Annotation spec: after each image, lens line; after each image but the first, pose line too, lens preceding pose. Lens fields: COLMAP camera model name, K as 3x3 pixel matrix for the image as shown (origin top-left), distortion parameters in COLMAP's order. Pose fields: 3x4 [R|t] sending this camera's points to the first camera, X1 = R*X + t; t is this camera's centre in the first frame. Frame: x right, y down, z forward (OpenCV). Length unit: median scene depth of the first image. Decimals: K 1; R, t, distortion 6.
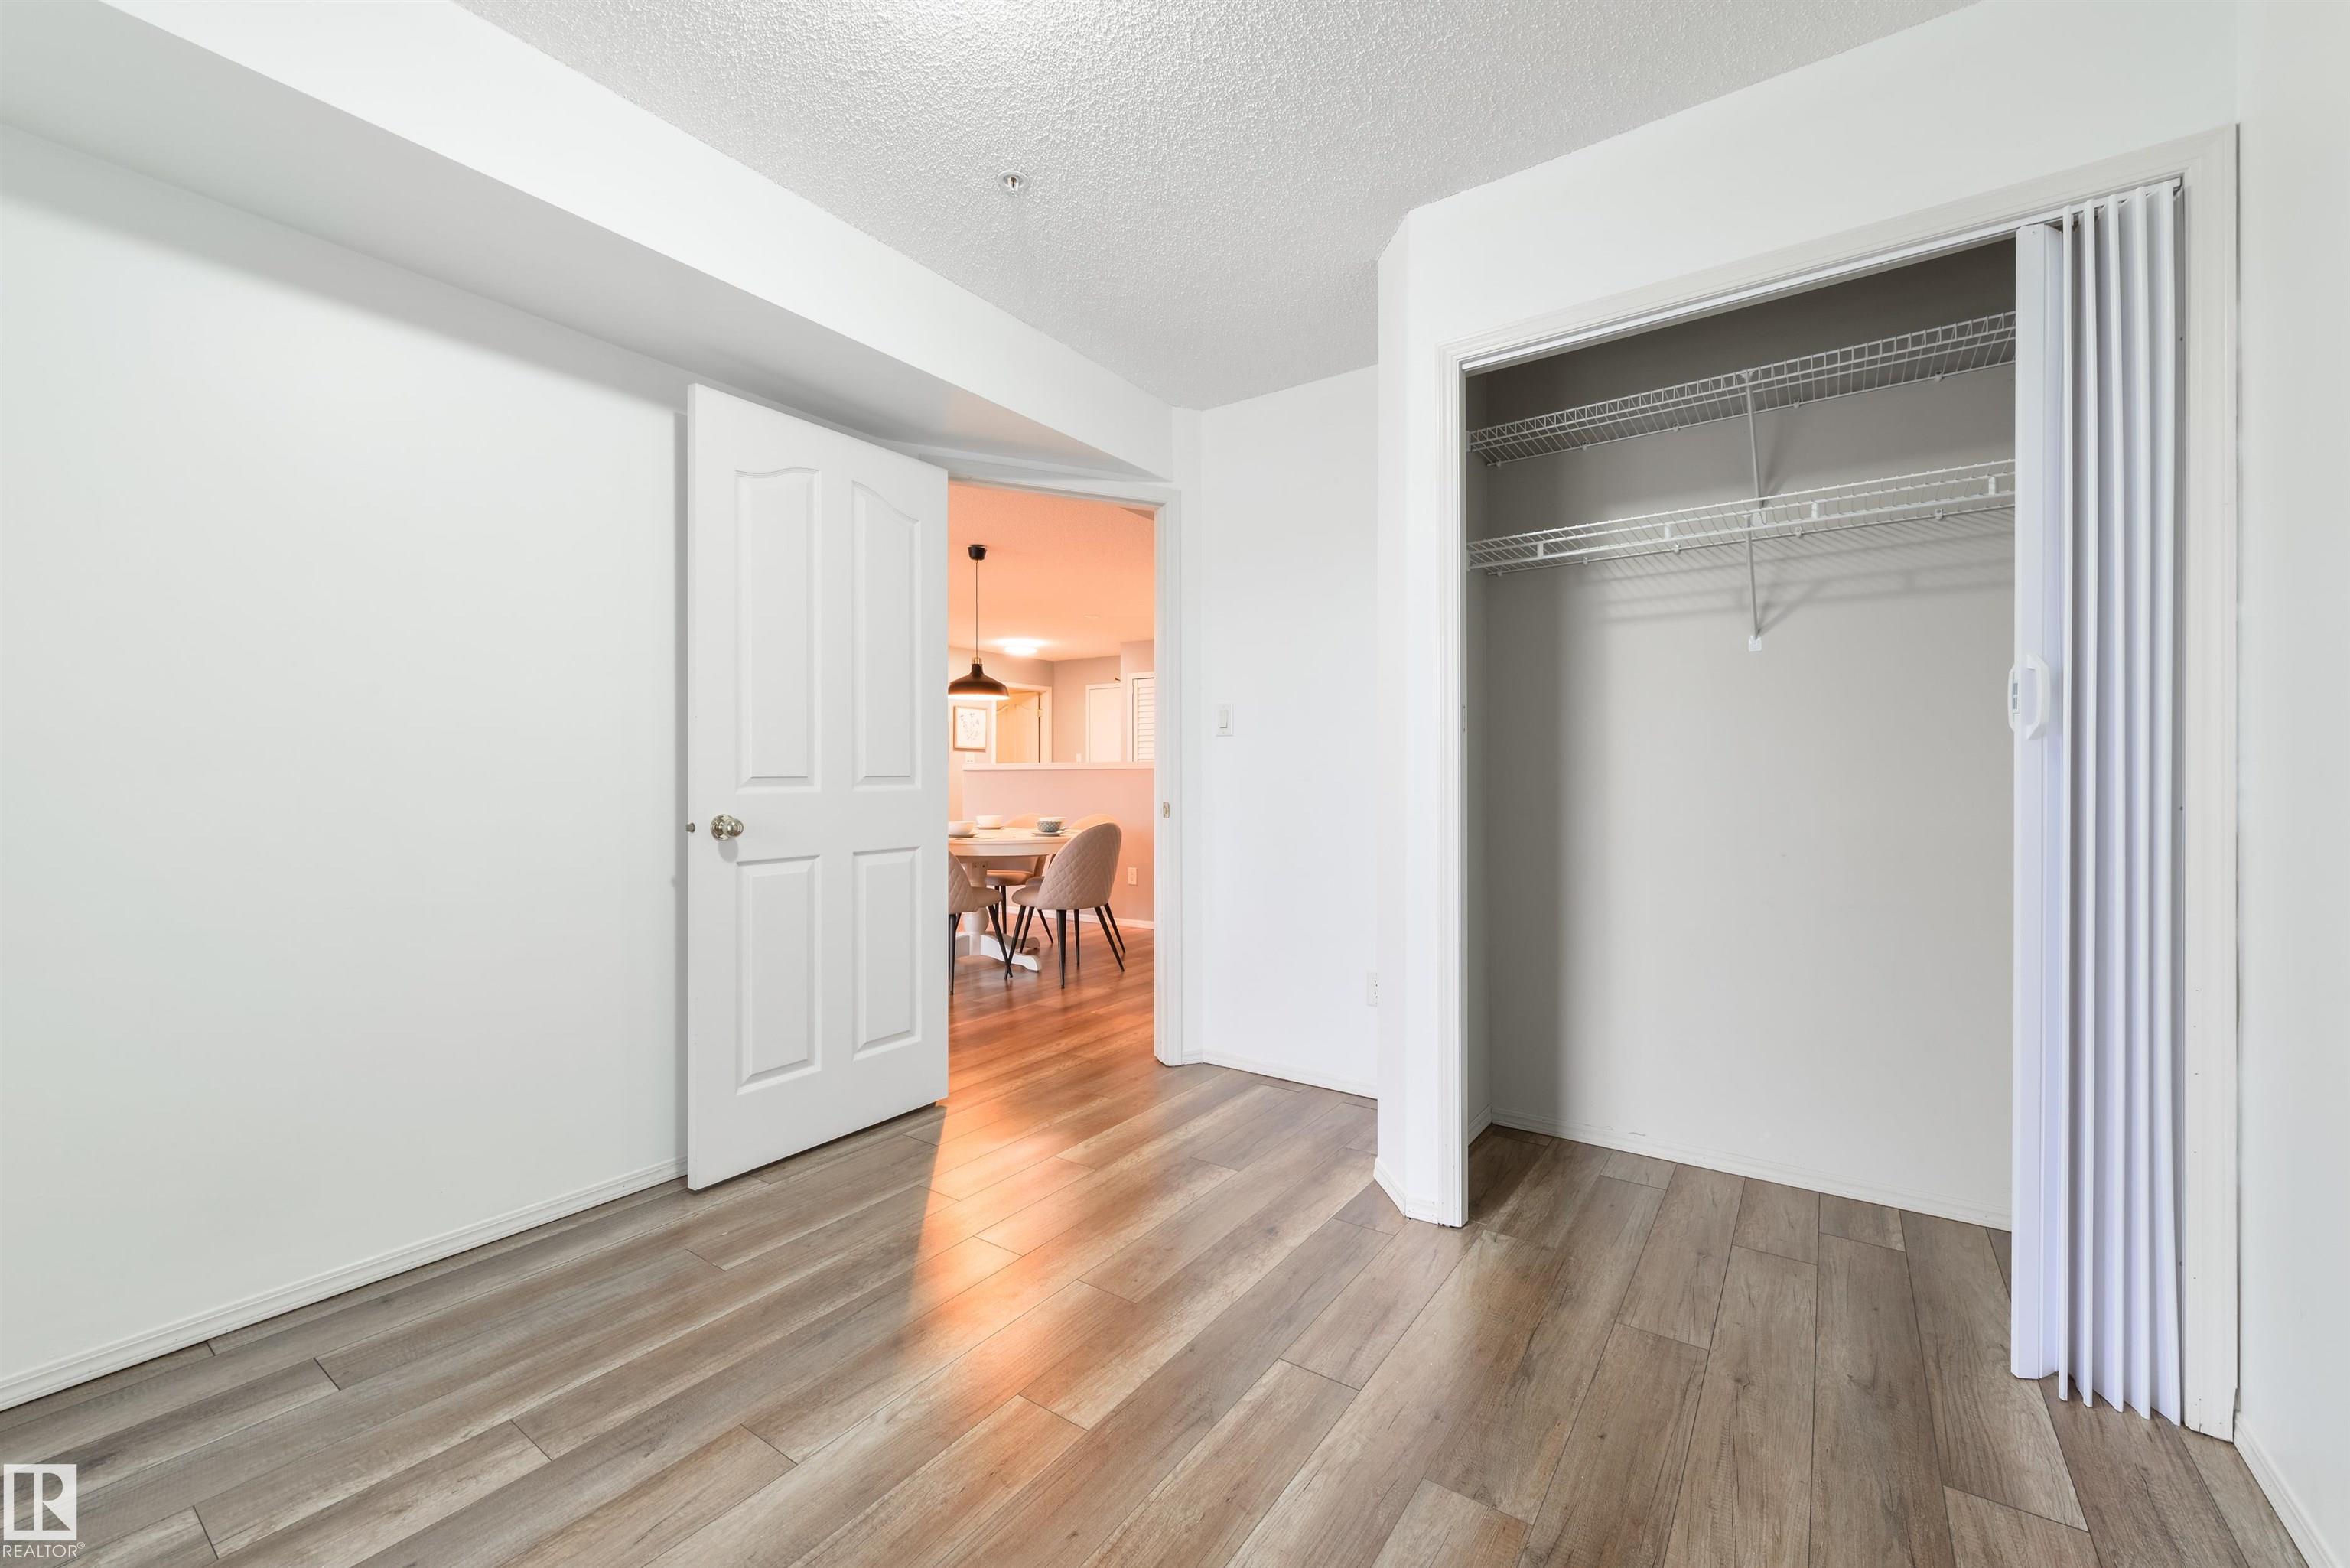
lens RADIAL K [[931.0, 0, 1177.5], [0, 931.0, 778.9], [0, 0, 1]] dist [-0.005280, 0.000693]
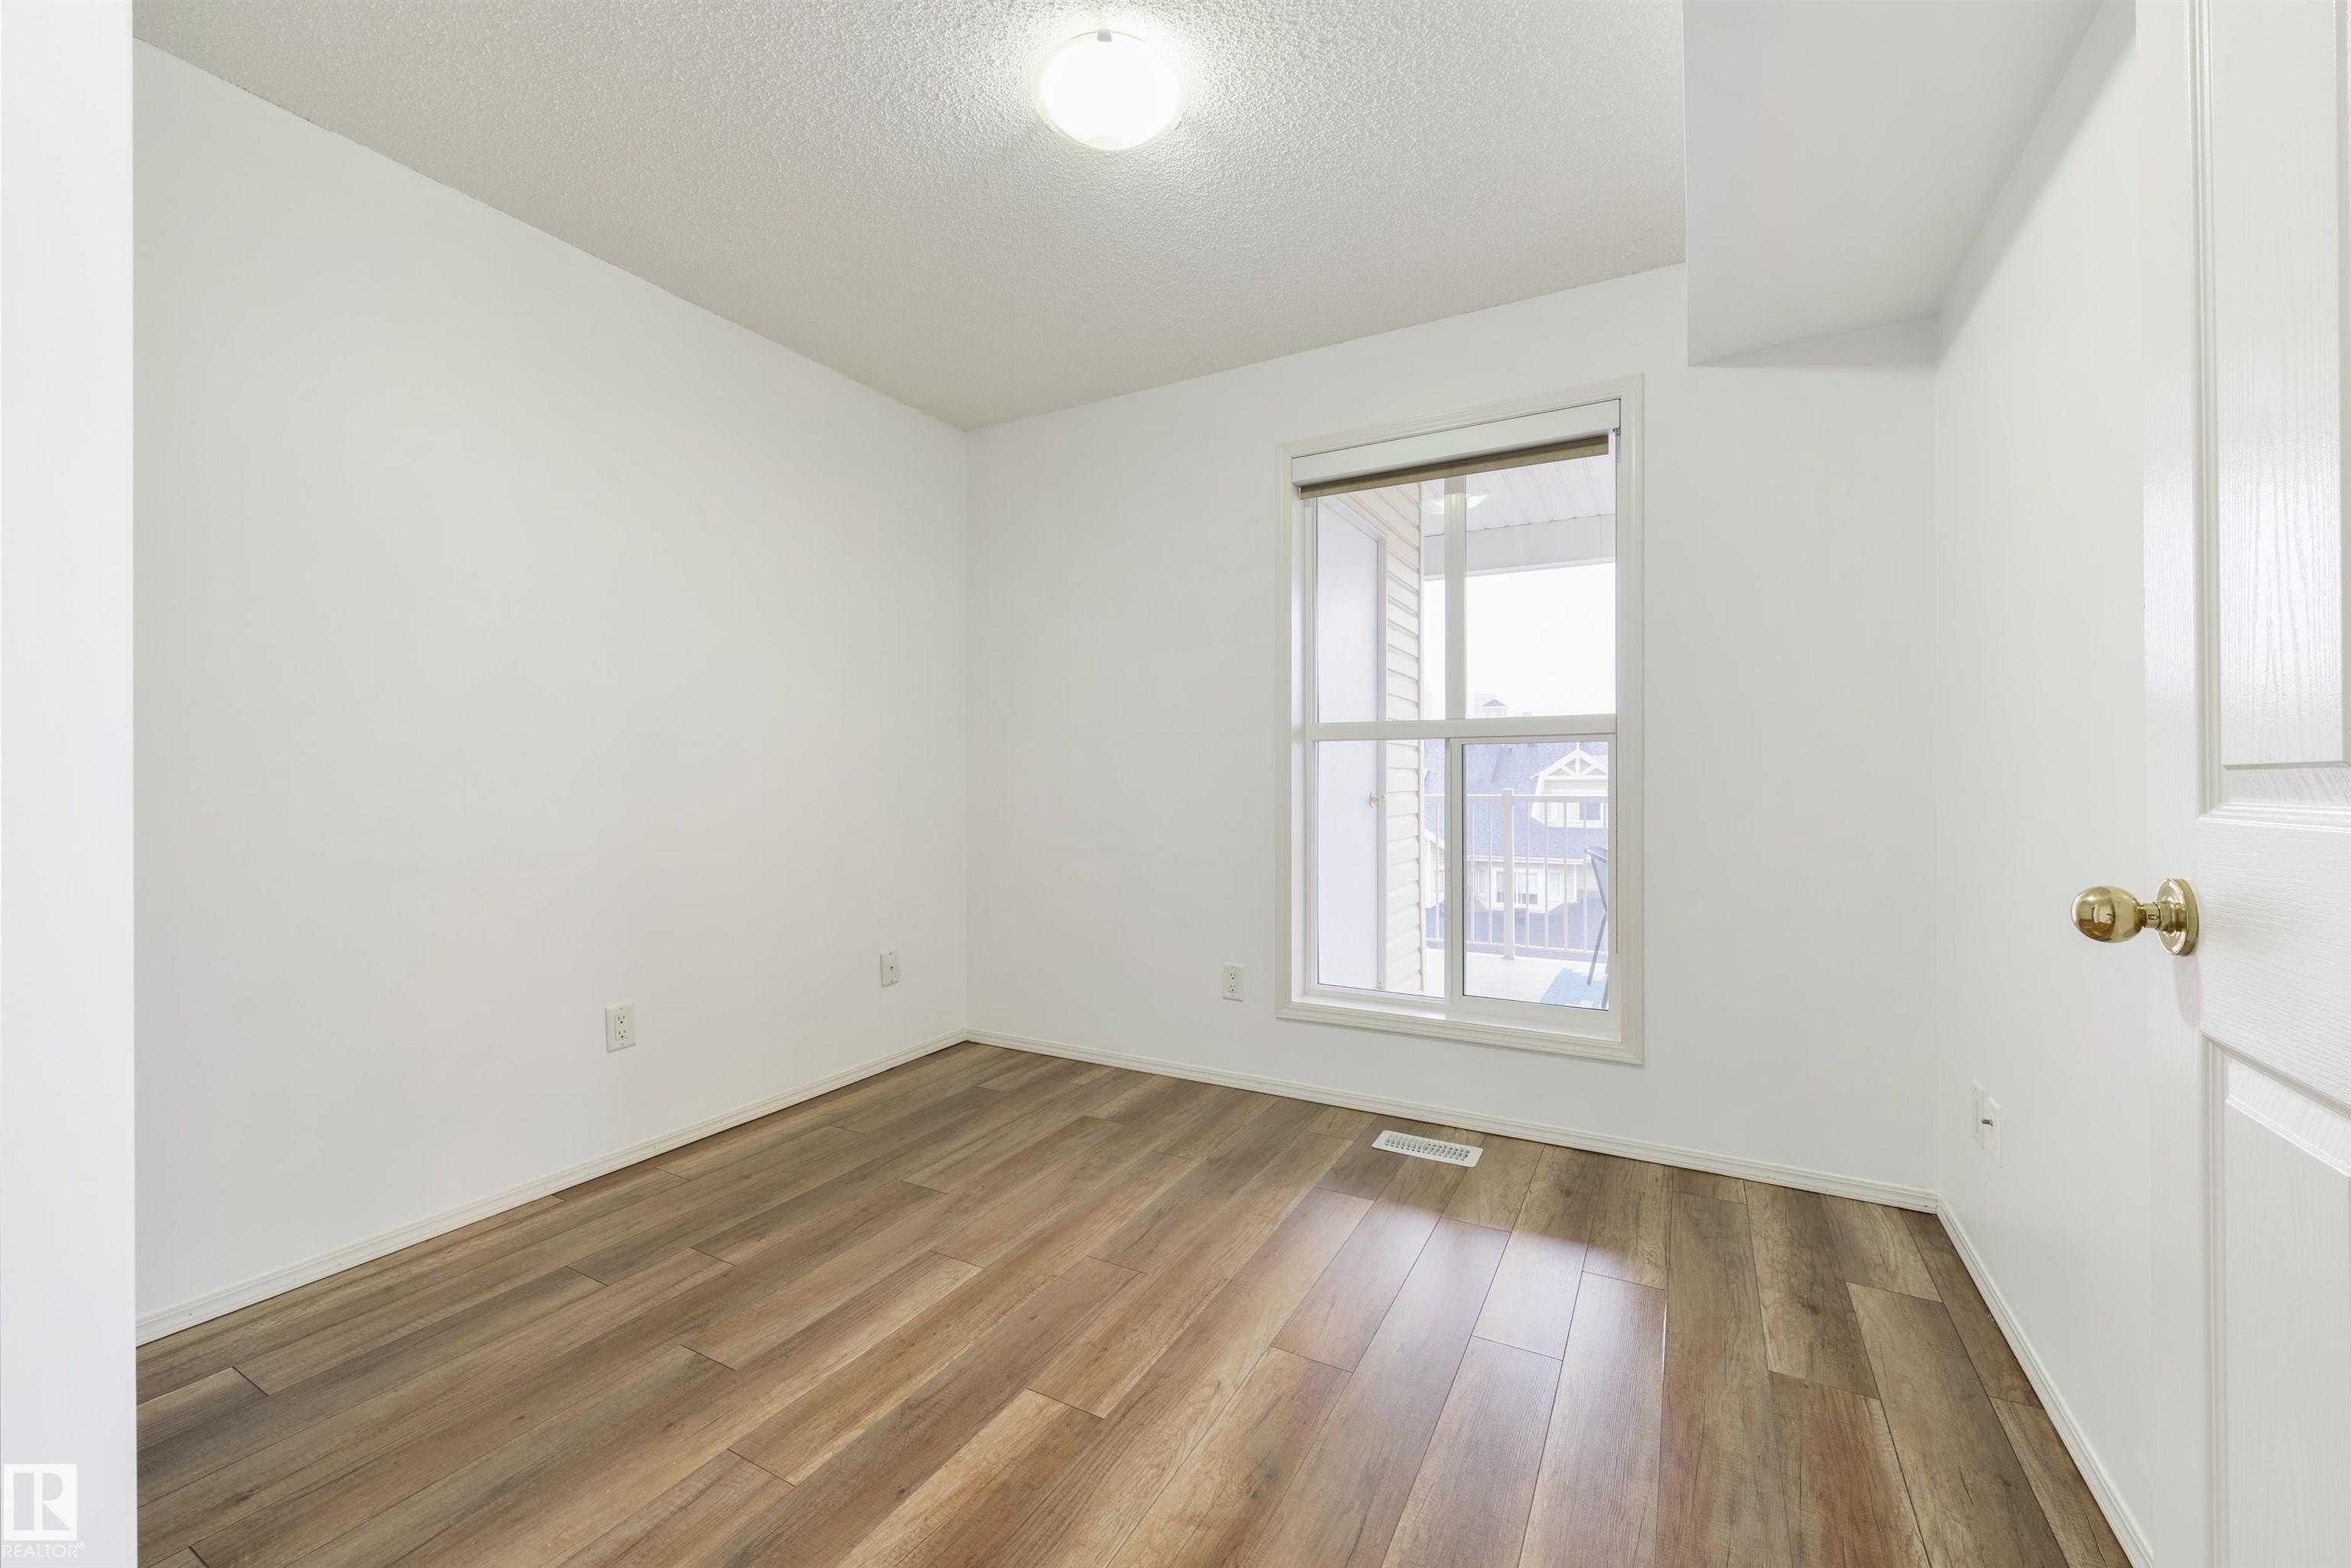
lens RADIAL K [[931.5, 0, 1167.7], [0, 931.5, 780.2], [0, 0, 1]] dist [-0.005280, 0.000693]
pose [[-0.995531, 0.004783, -0.094316, -0.155696], [0.005040, 0.999984, -0.002488, 0.010022], [0.094303, -0.002952, -0.995539, 2.021477]]
